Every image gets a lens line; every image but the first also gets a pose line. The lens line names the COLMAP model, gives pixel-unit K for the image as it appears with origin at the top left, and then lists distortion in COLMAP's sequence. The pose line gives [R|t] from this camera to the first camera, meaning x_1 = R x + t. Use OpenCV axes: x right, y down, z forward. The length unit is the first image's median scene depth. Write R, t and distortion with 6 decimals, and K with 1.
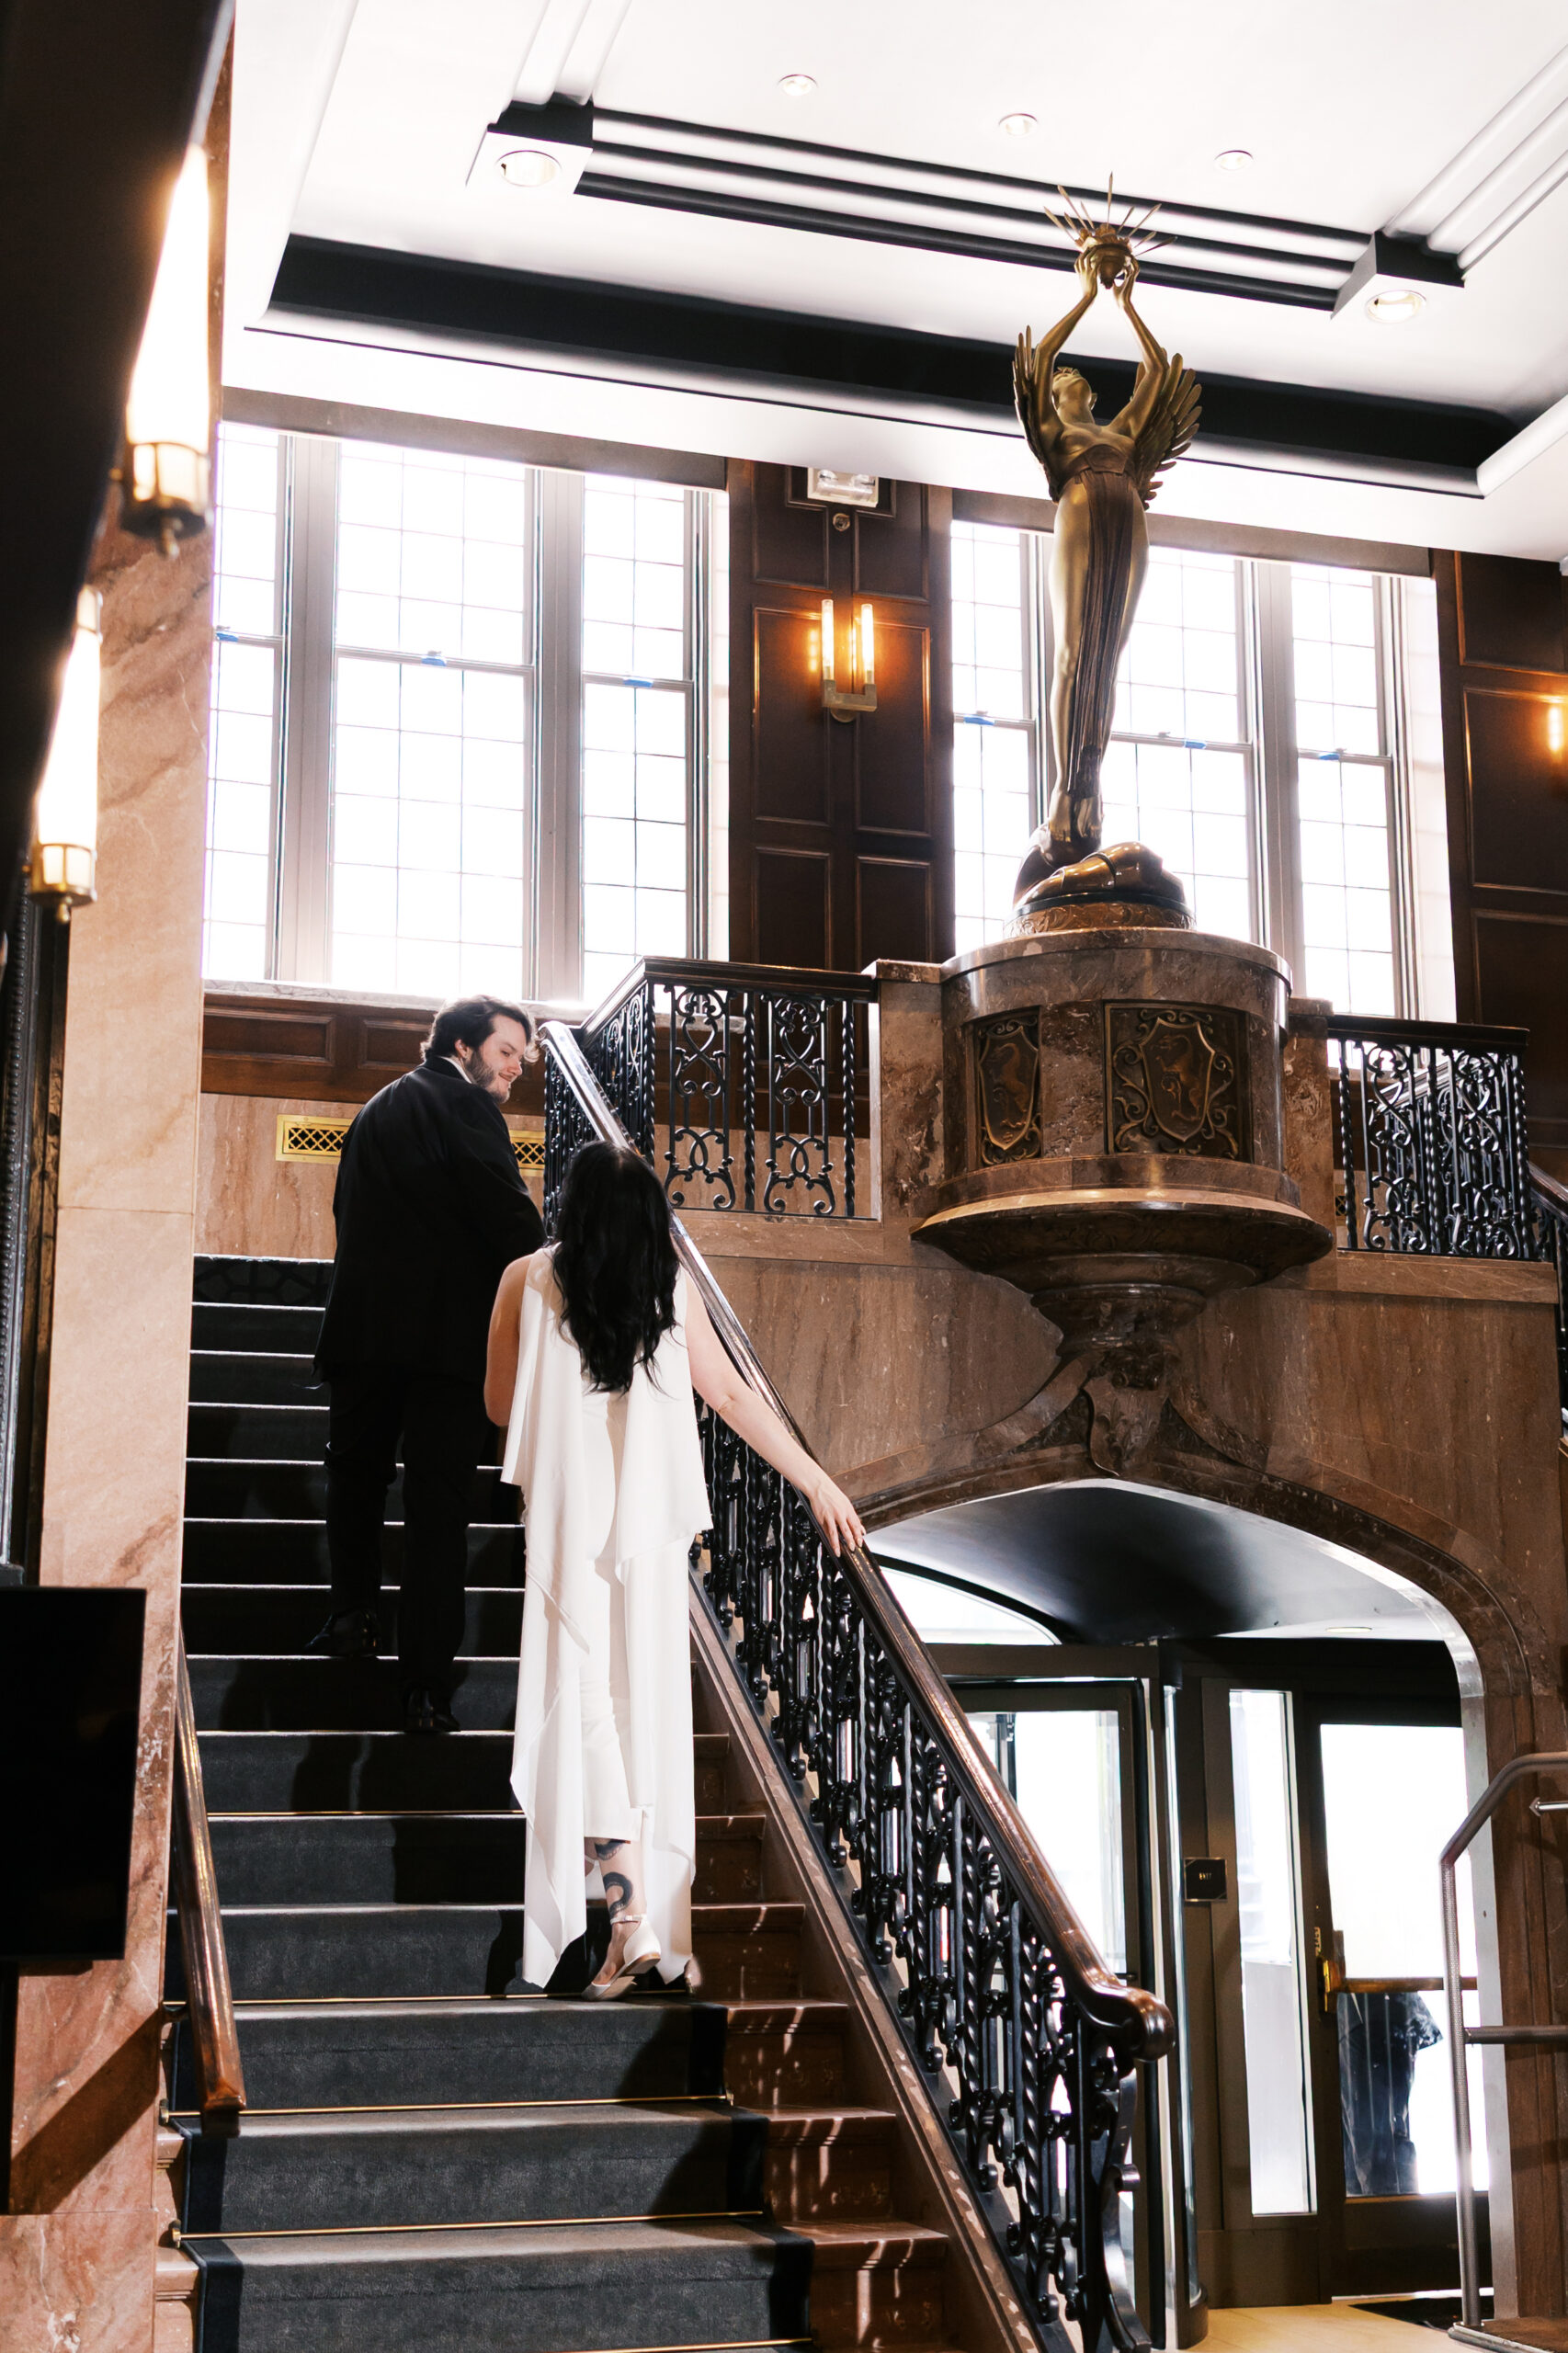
lens RADIAL K [[2938.3, 0, 777.2], [0, 2938.3, 1203.4], [0, 0, 1]] dist [0.058977, -0.045146]
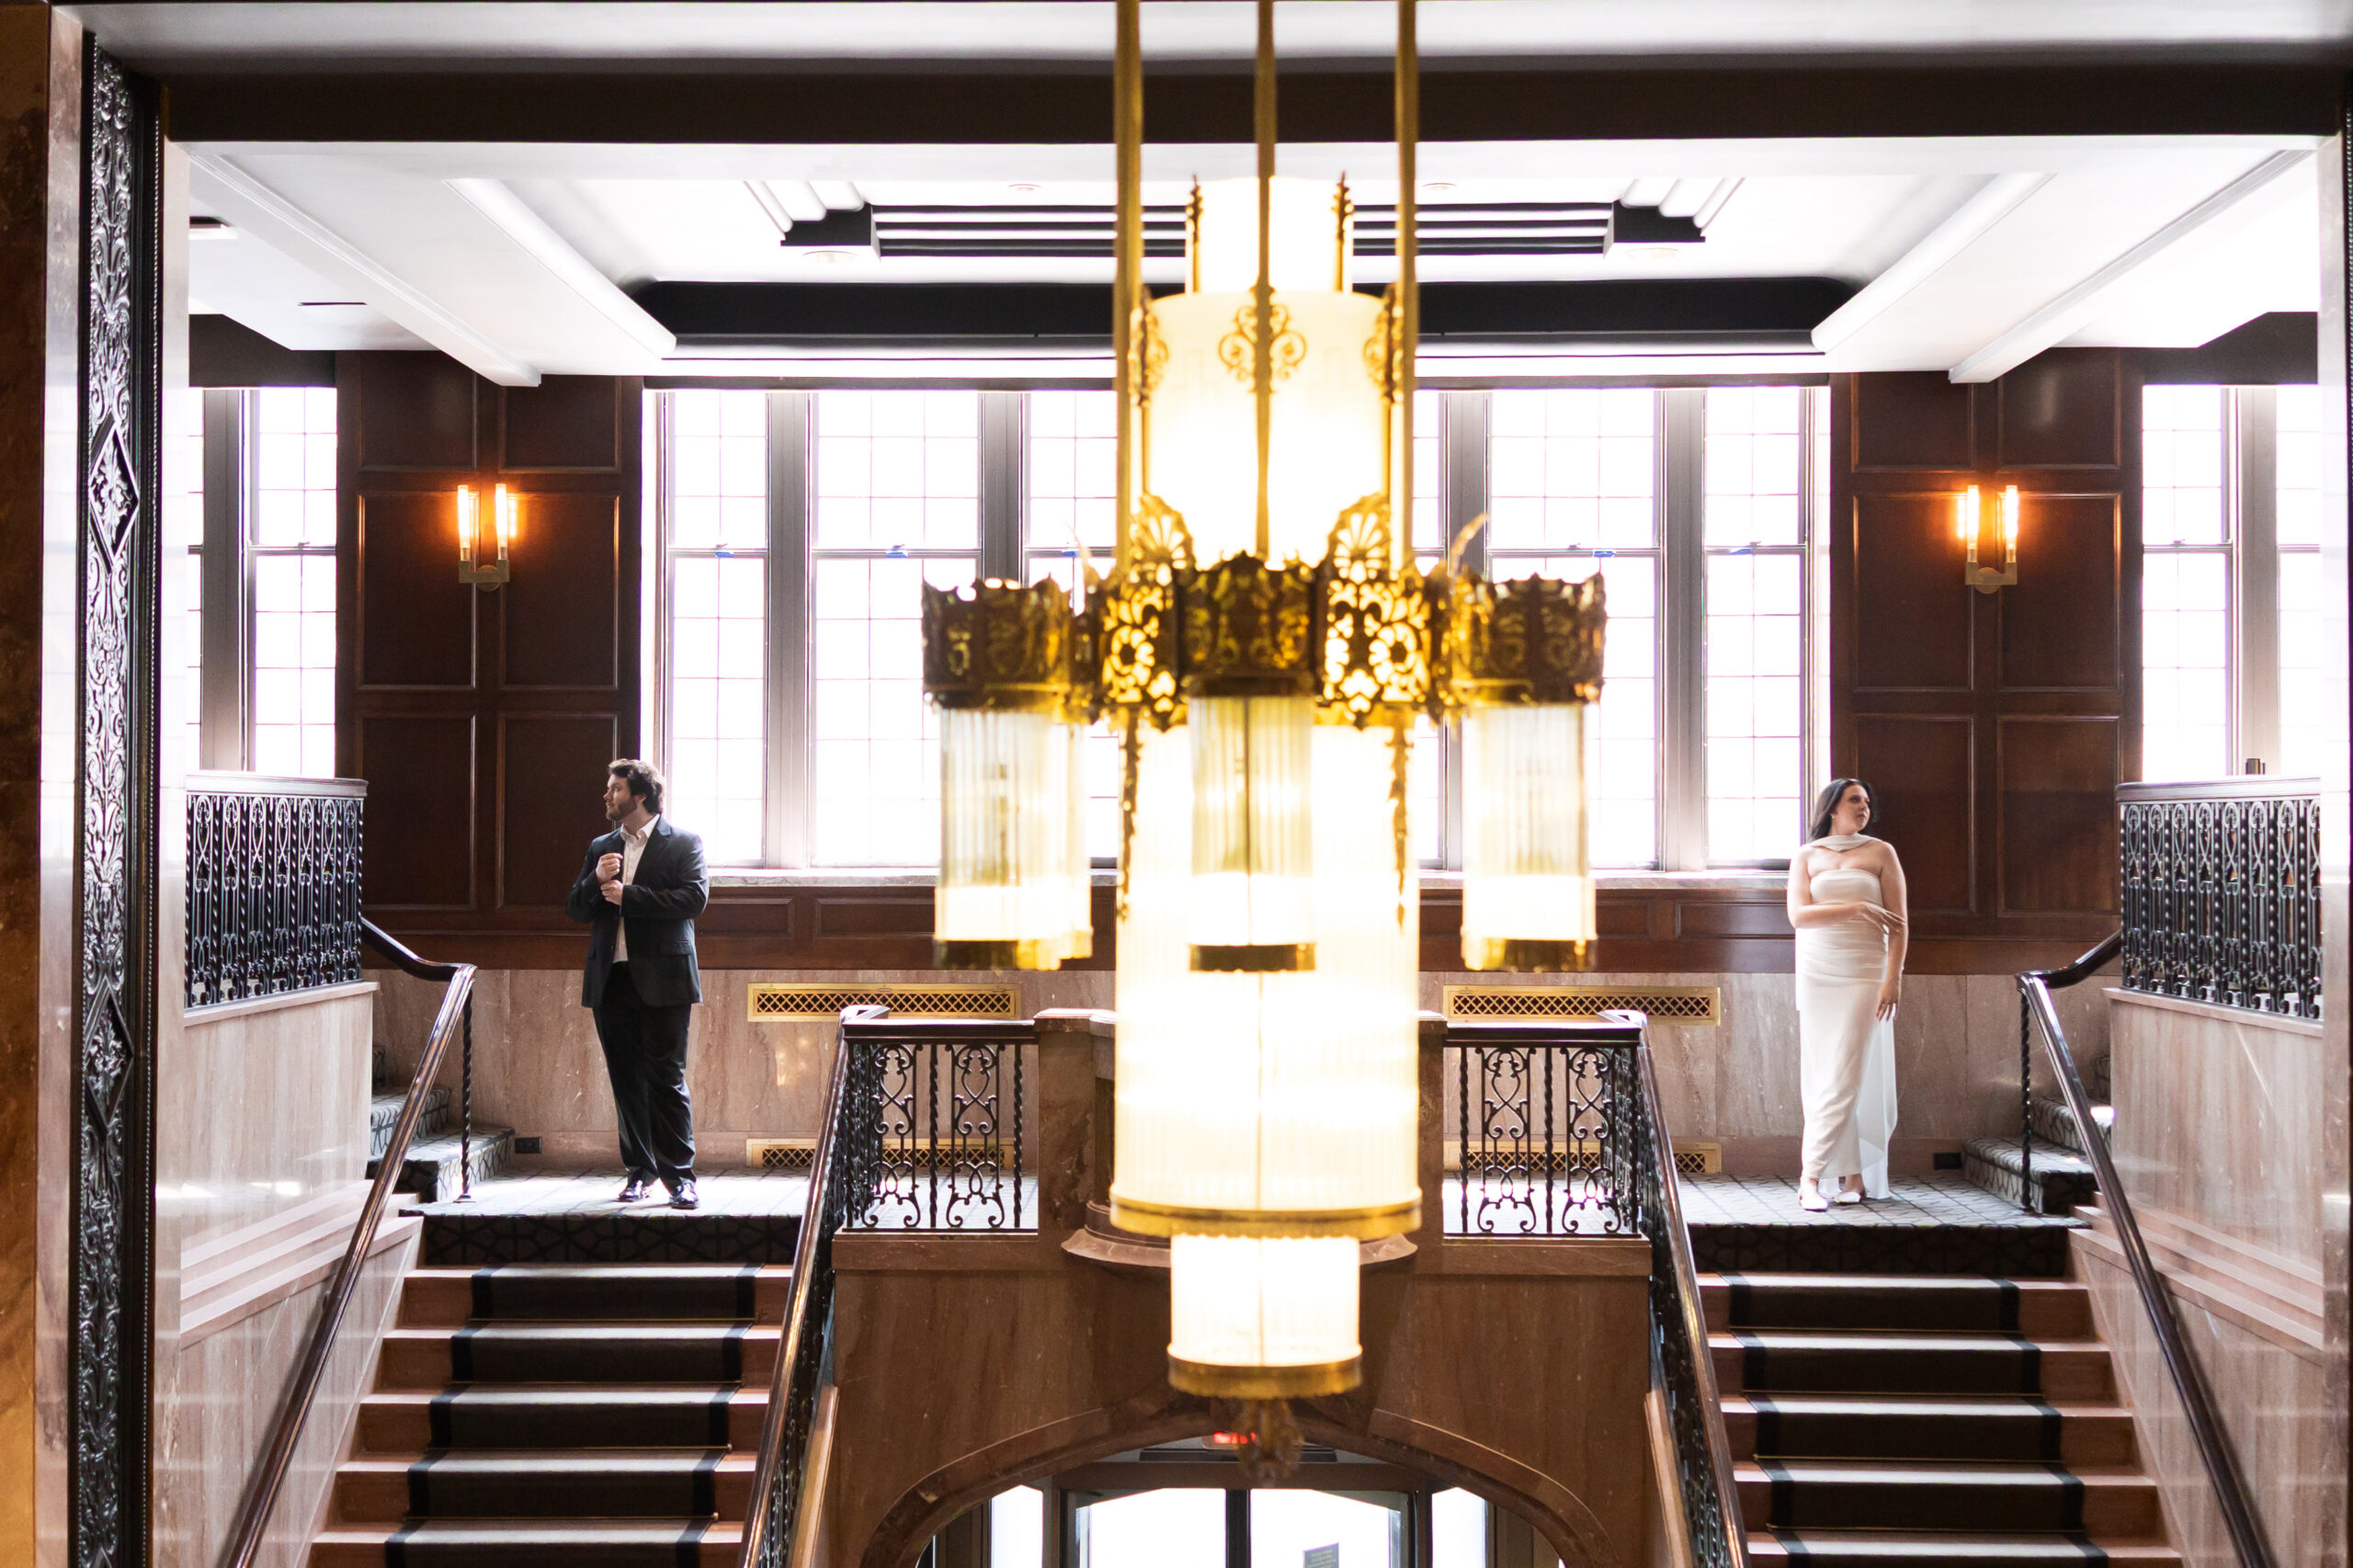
lens RADIAL K [[2938.3, 0, 1176.5], [0, 2938.3, 784.0], [0, 0, 1]] dist [0.058977, -0.045146]
pose [[0.955497, -0.005831, -0.294944, 0.436377], [0.055814, 0.985320, 0.161333, -0.359600], [0.289674, -0.170615, 0.941796, -0.113317]]
